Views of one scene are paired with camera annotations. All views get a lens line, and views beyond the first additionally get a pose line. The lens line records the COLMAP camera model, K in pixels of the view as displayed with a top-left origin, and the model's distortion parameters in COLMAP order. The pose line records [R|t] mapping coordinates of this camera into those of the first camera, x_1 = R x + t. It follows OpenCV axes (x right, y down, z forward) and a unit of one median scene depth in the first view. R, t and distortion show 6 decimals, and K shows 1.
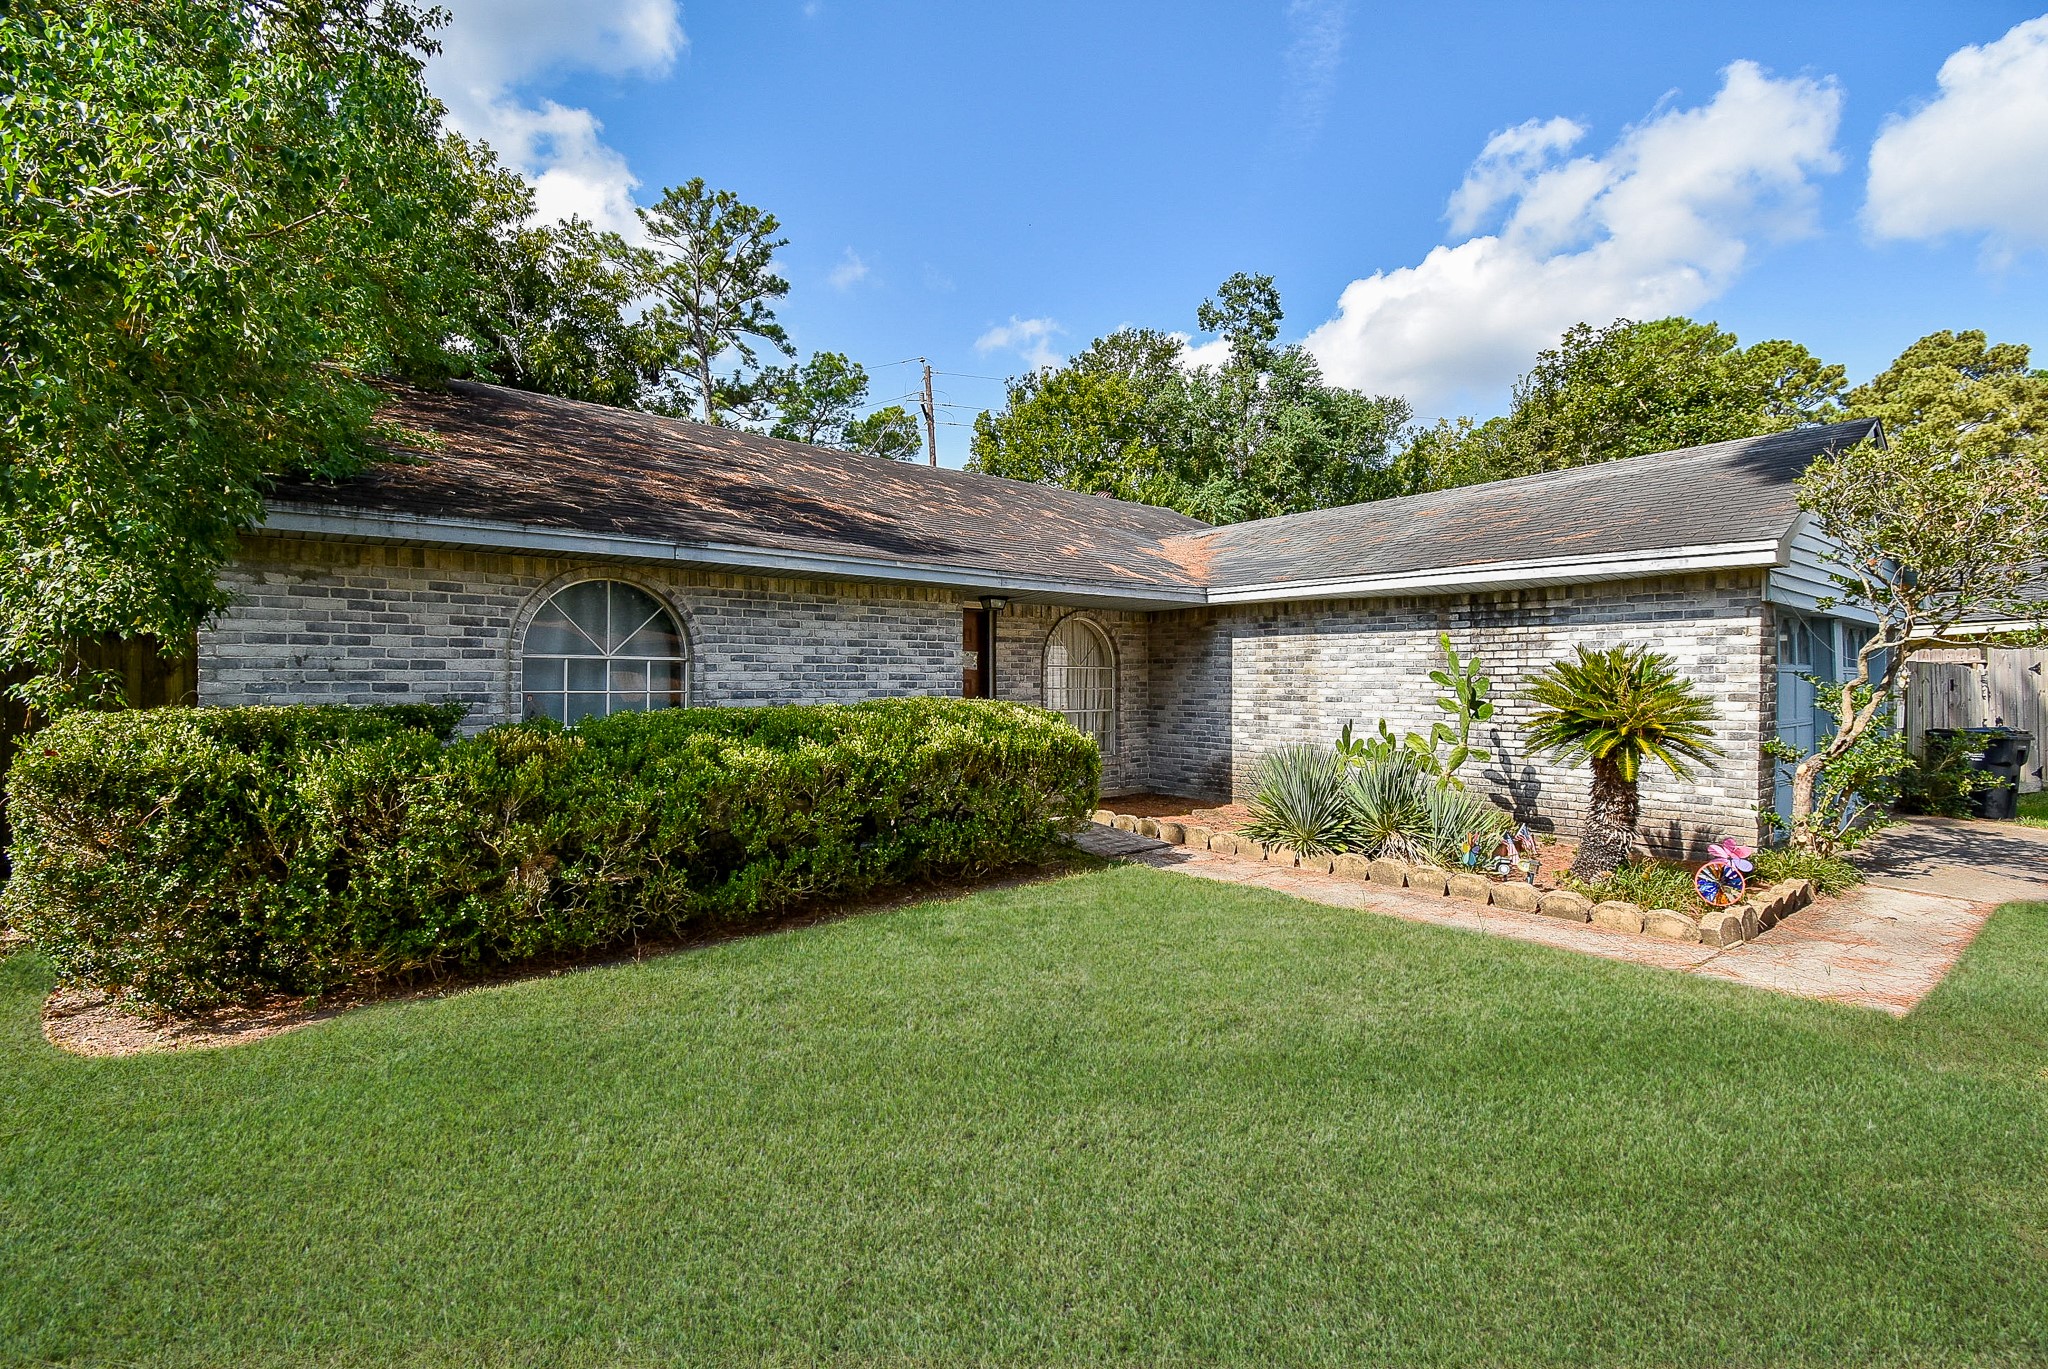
lens RADIAL K [[903.6, 0, 1022.7], [0, 903.6, 676.8], [0, 0, 1]] dist [0.022451, -0.028250]
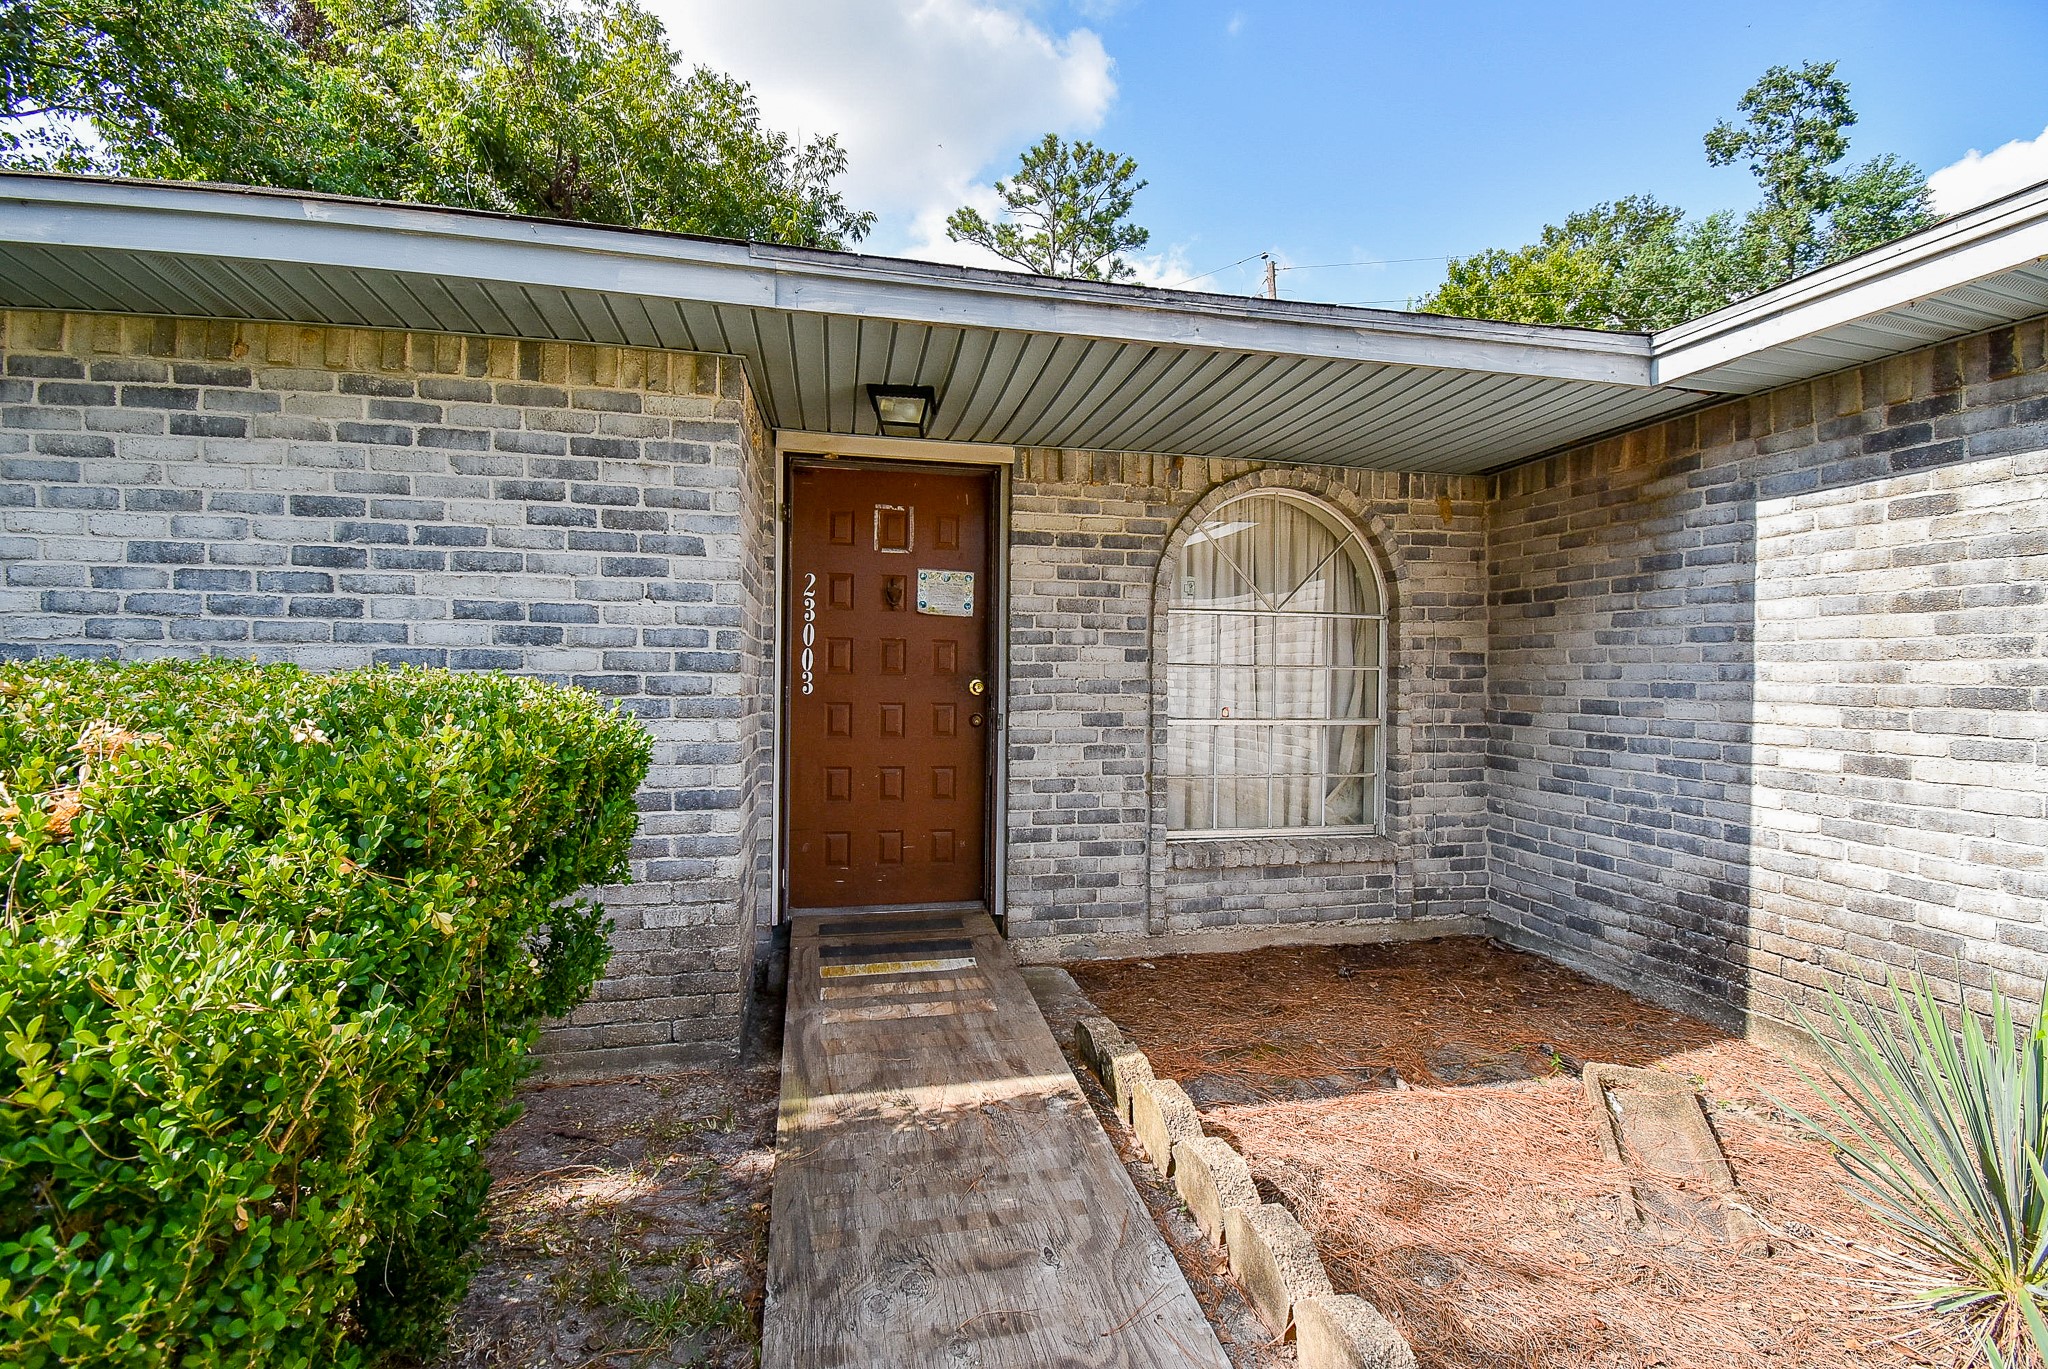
lens RADIAL K [[903.6, 0, 1022.7], [0, 903.6, 676.8], [0, 0, 1]] dist [0.022451, -0.028250]
pose [[0.895336, 0.008250, -0.445315, 0.142170], [-0.006468, 0.999964, 0.005522, 0.016175], [0.445345, -0.002064, 0.895357, 0.596826]]
